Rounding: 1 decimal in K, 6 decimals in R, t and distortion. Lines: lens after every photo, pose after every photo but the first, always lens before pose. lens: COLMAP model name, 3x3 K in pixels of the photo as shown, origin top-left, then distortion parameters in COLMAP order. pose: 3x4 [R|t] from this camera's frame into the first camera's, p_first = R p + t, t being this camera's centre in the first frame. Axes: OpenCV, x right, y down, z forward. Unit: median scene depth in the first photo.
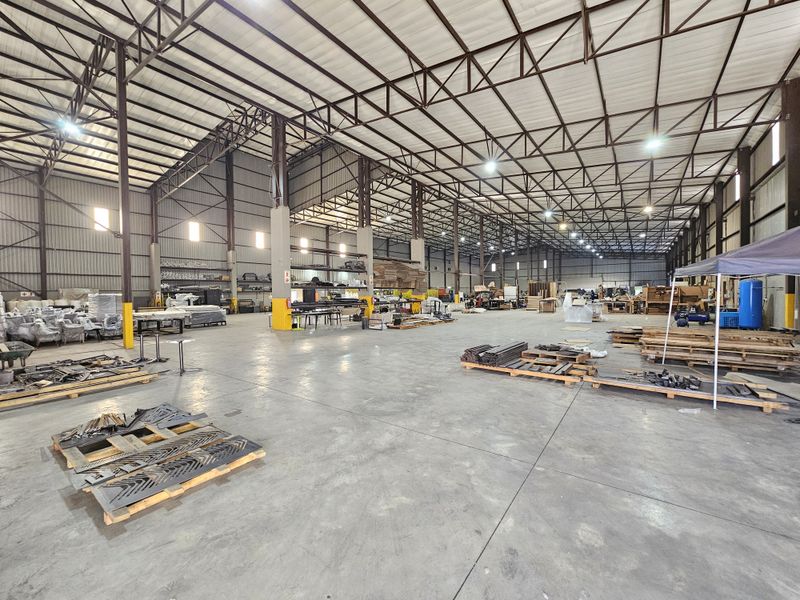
lens RADIAL K [[325.0, 0, 399.9], [0, 325.0, 297.6], [0, 0, 1]] dist [-0.002133, -0.000083]
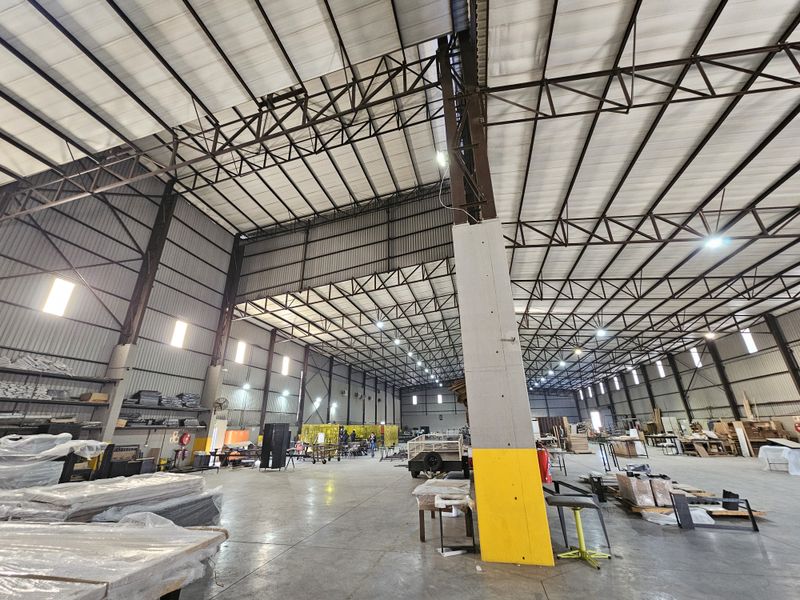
lens RADIAL K [[325.0, 0, 399.5], [0, 325.0, 300.8], [0, 0, 1]] dist [-0.002133, -0.000083]
pose [[0.919530, 0.142131, 0.366420, -0.314924], [0.009308, 0.924181, -0.381841, -0.005308], [-0.392910, 0.354525, 0.848489, 0.353897]]
